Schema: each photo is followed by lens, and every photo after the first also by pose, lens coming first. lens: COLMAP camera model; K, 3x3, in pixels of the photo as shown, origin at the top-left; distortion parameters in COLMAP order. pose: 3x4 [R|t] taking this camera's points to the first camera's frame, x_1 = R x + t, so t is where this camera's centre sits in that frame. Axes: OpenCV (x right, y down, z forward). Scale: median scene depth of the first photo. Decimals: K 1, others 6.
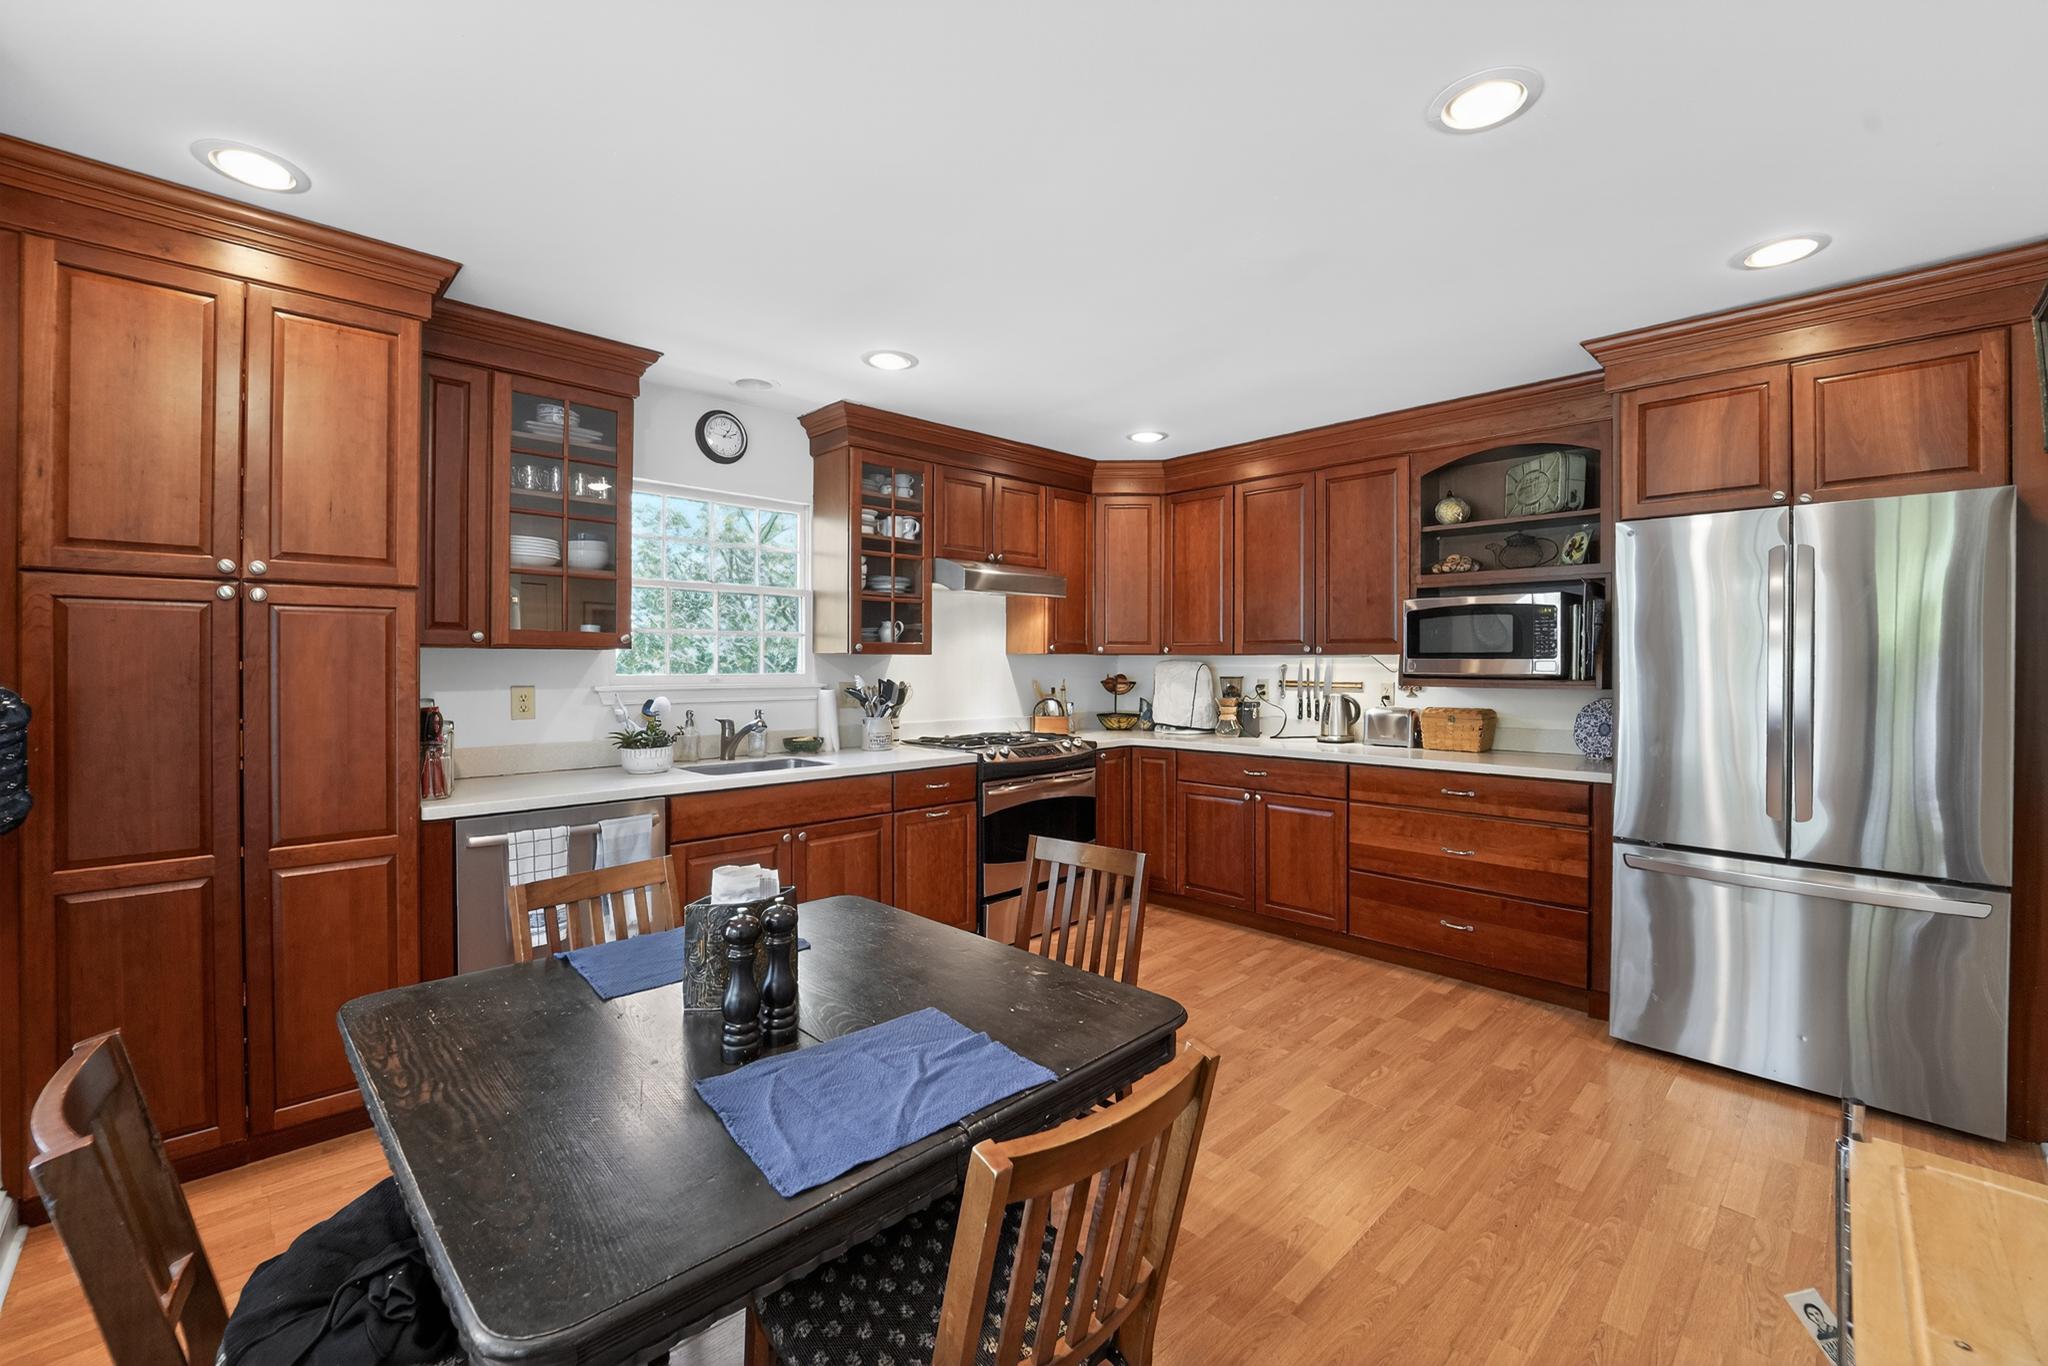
lens RADIAL K [[838.5, 0, 1020.7], [0, 838.5, 665.9], [0, 0, 1]] dist [-0.019602, 0.000030]
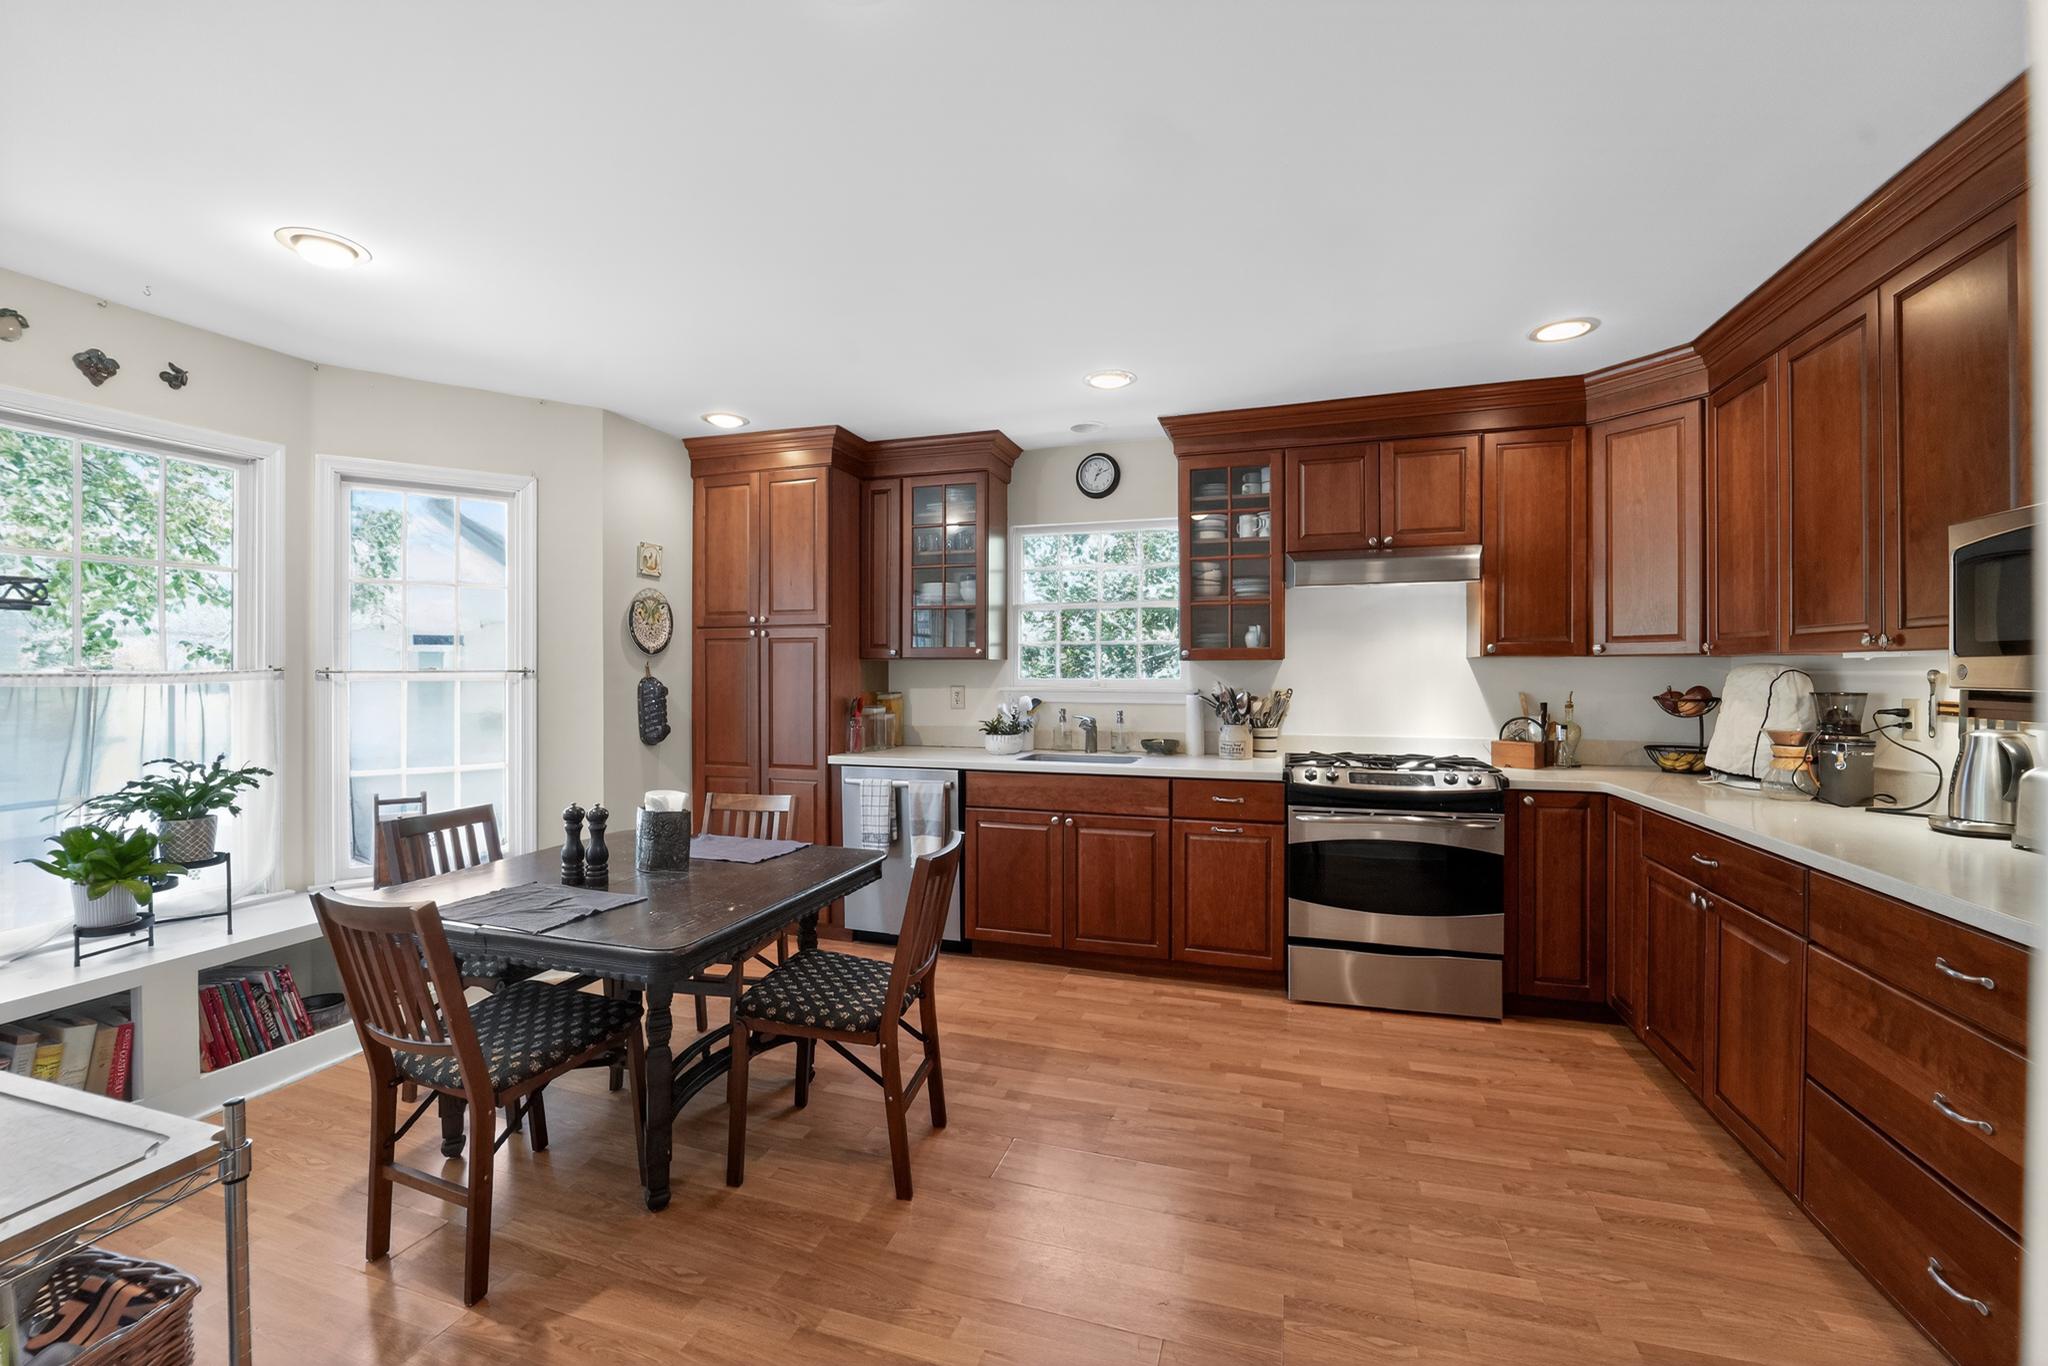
lens RADIAL K [[838.5, 0, 1020.7], [0, 838.5, 665.9], [0, 0, 1]] dist [-0.019602, 0.000030]
pose [[0.470245, -0.005629, -0.882518, 0.592114], [-0.002157, 0.999969, -0.007528, 0.000678], [0.882533, 0.005443, 0.470219, 0.339243]]
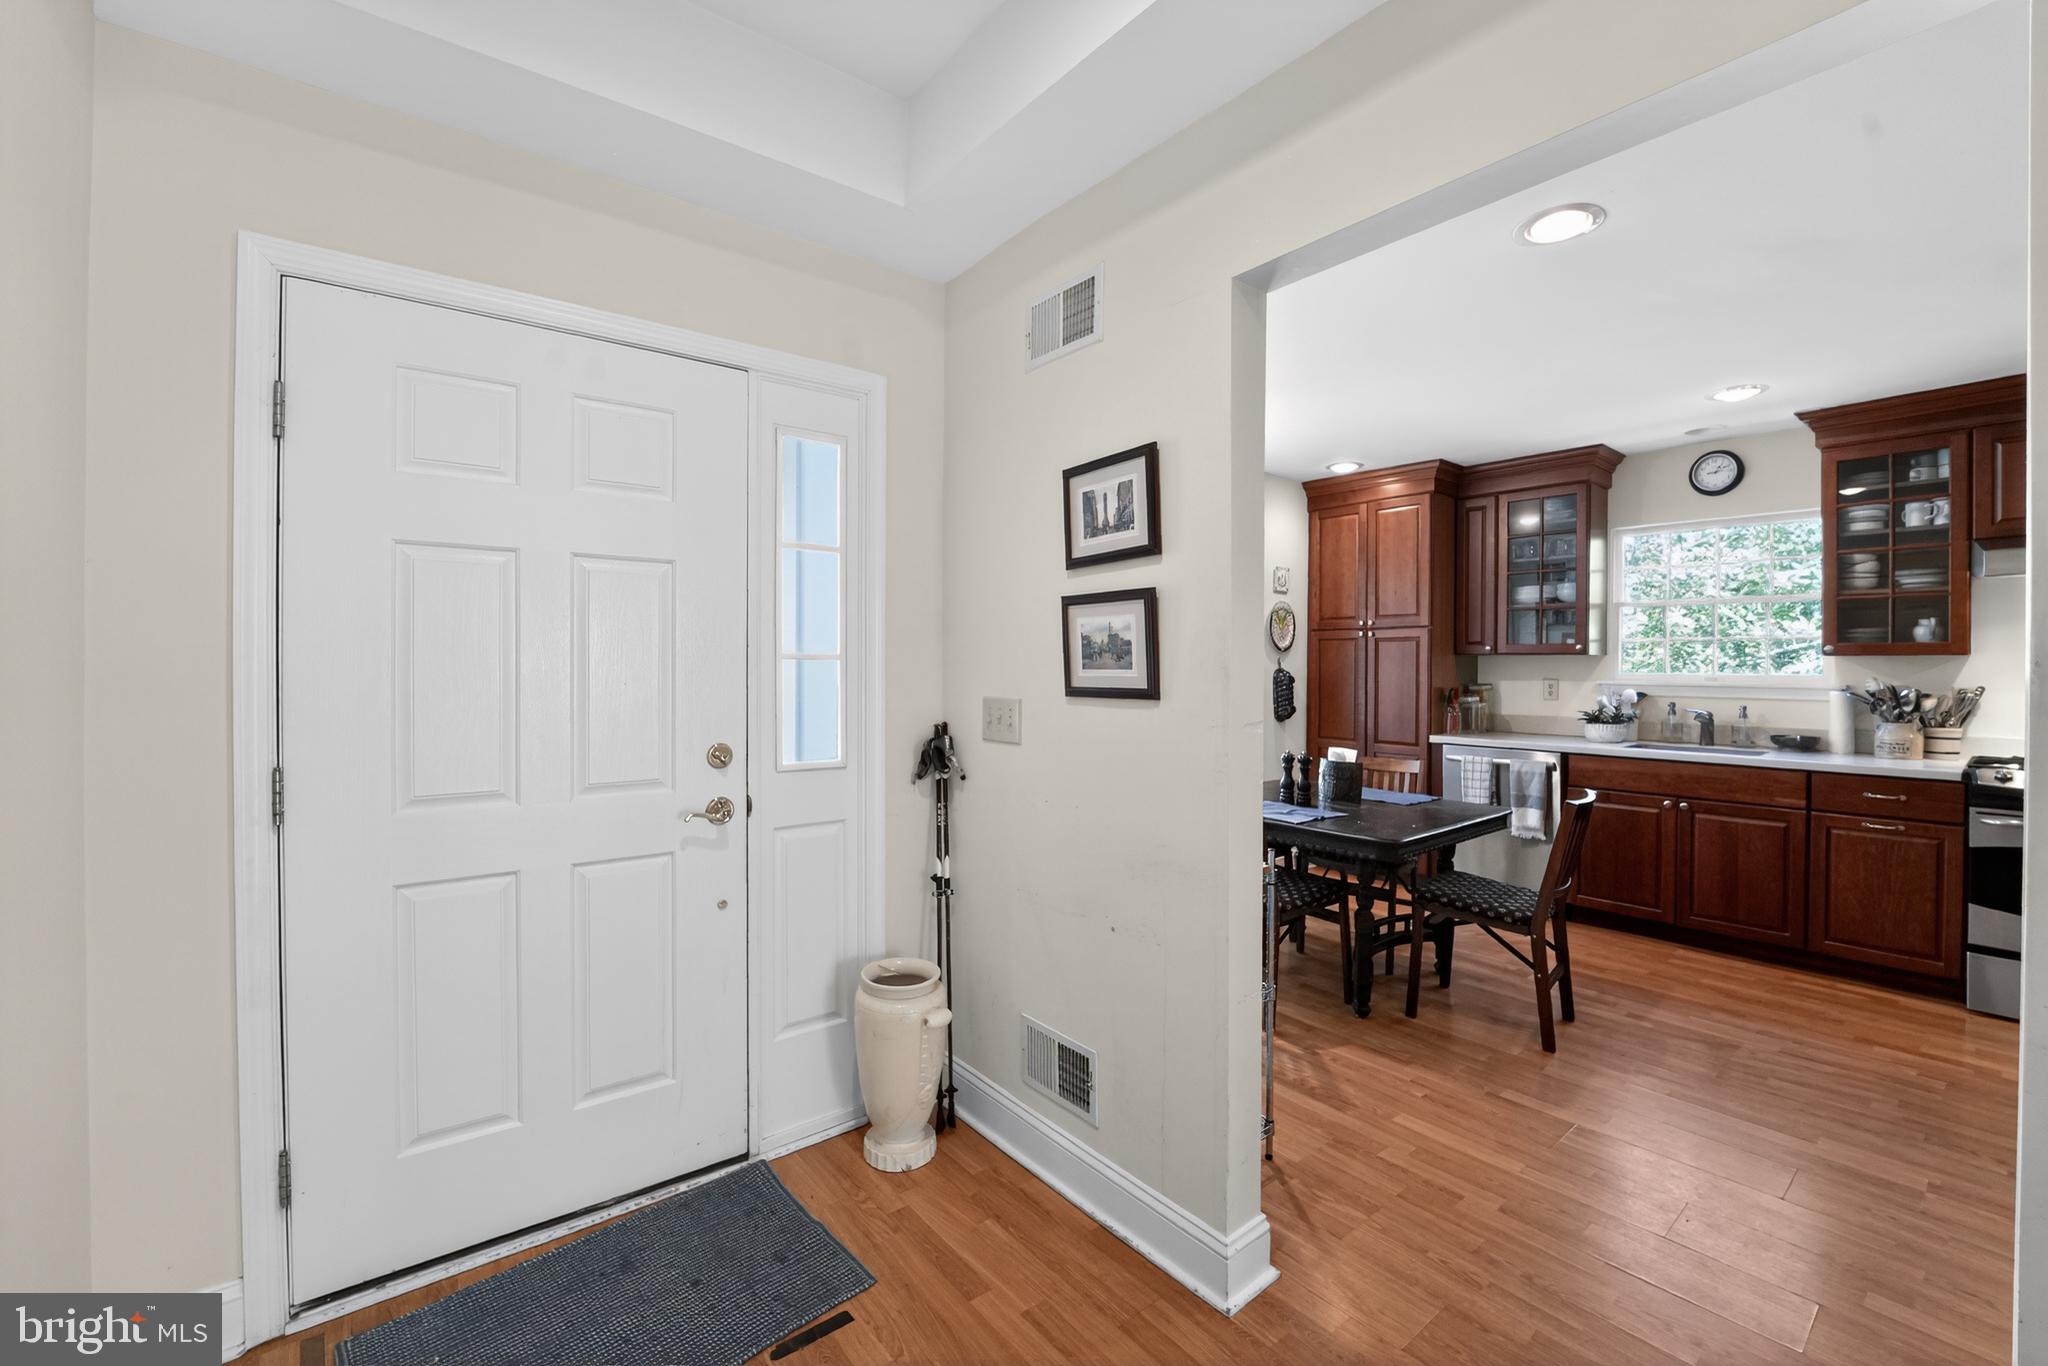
lens RADIAL K [[838.5, 0, 1020.7], [0, 838.5, 665.9], [0, 0, 1]] dist [-0.019602, 0.000030]
pose [[-0.094283, 0.002175, -0.995543, 0.855411], [-0.006814, 0.999973, 0.002830, 0.002051], [0.995522, 0.007051, -0.094265, 0.126830]]
